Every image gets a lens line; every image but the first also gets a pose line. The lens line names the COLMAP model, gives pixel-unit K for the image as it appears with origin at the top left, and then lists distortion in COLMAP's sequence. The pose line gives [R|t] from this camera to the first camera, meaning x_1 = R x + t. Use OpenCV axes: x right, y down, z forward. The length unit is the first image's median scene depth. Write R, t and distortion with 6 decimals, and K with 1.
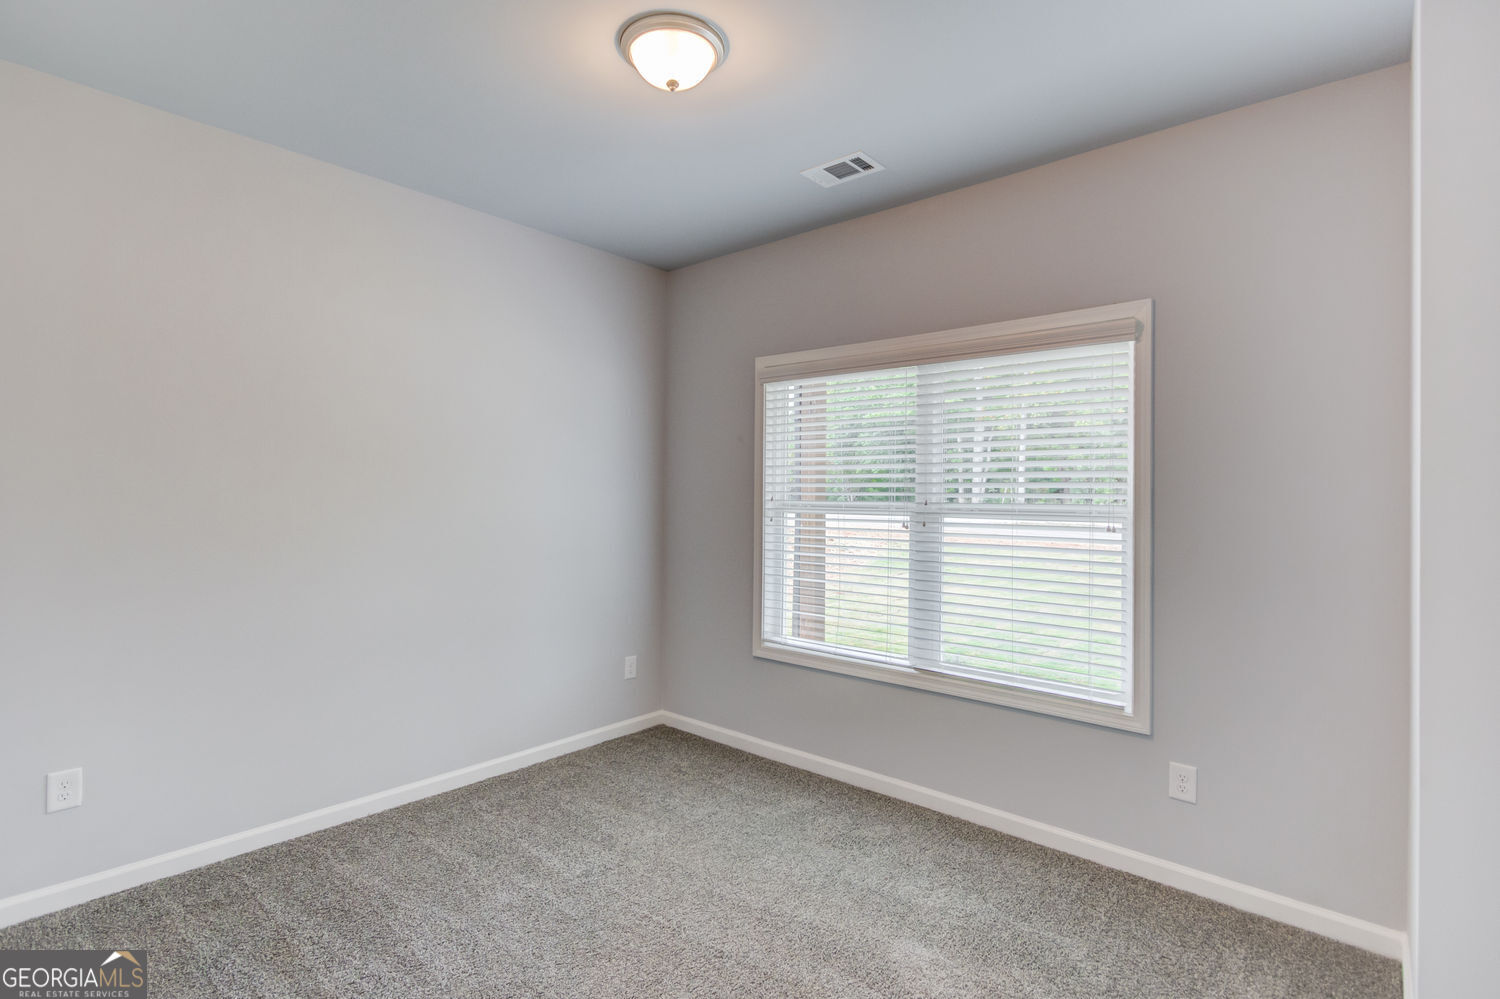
lens RADIAL K [[723.6, 0, 764.6], [0, 723.6, 497.1], [0, 0, 1]] dist [-0.013342, 0.001489]
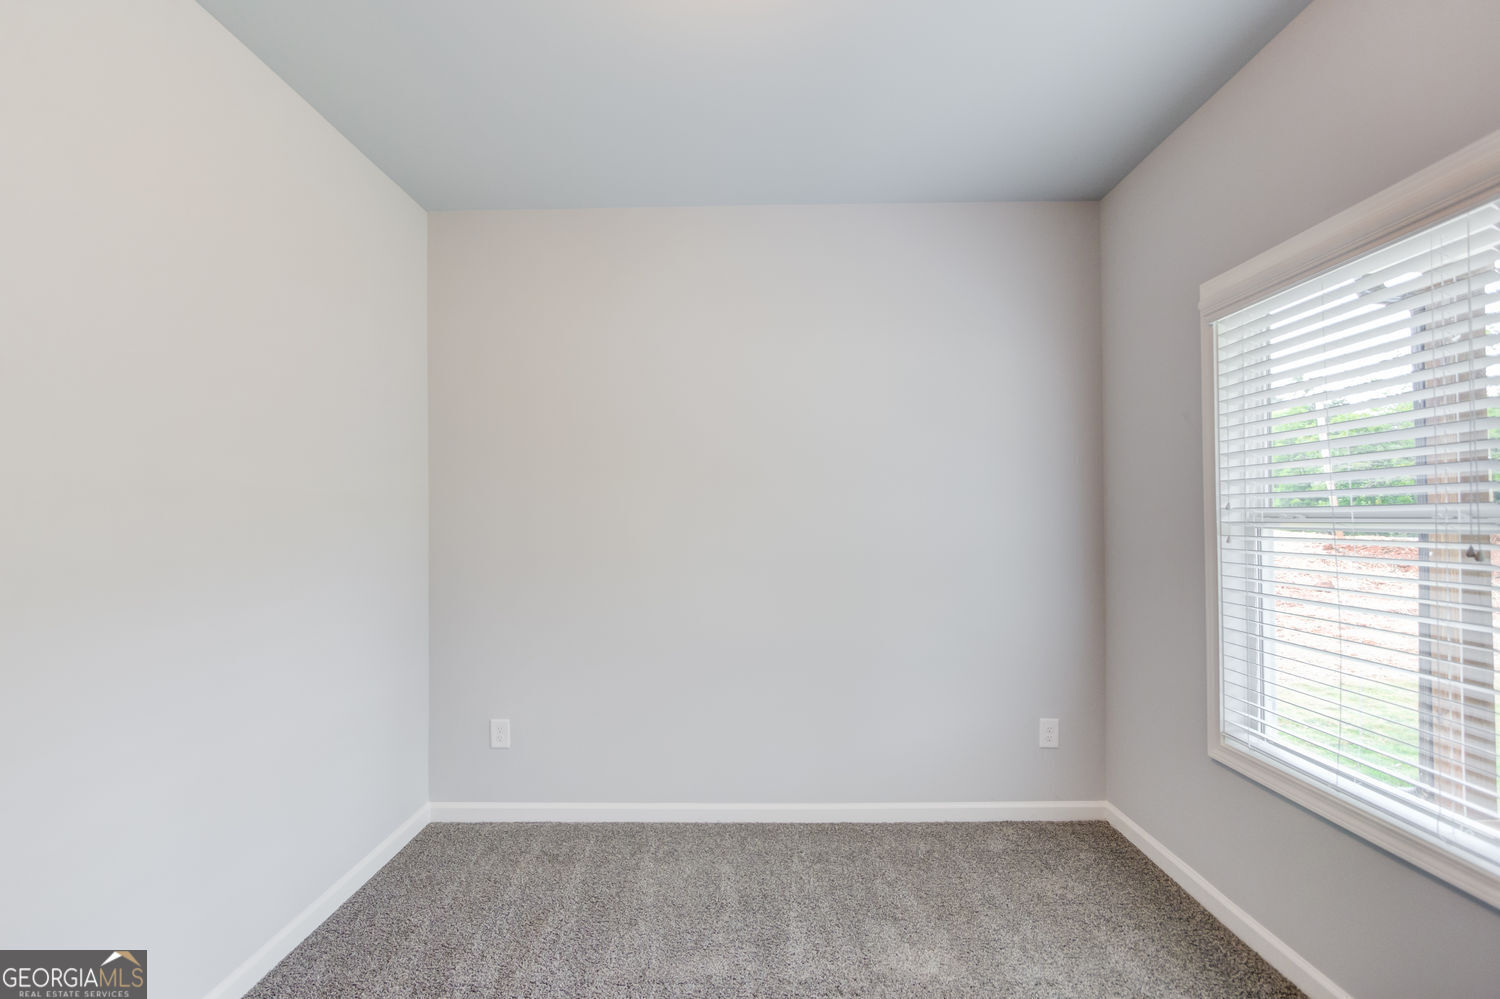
lens RADIAL K [[723.6, 0, 745.9], [0, 723.6, 506.2], [0, 0, 1]] dist [-0.013342, 0.001489]
pose [[0.629487, -0.023740, -0.776648, 0.225766], [0.014030, 0.999717, -0.019187, 0.008416], [0.776884, 0.001181, 0.629642, 0.300385]]
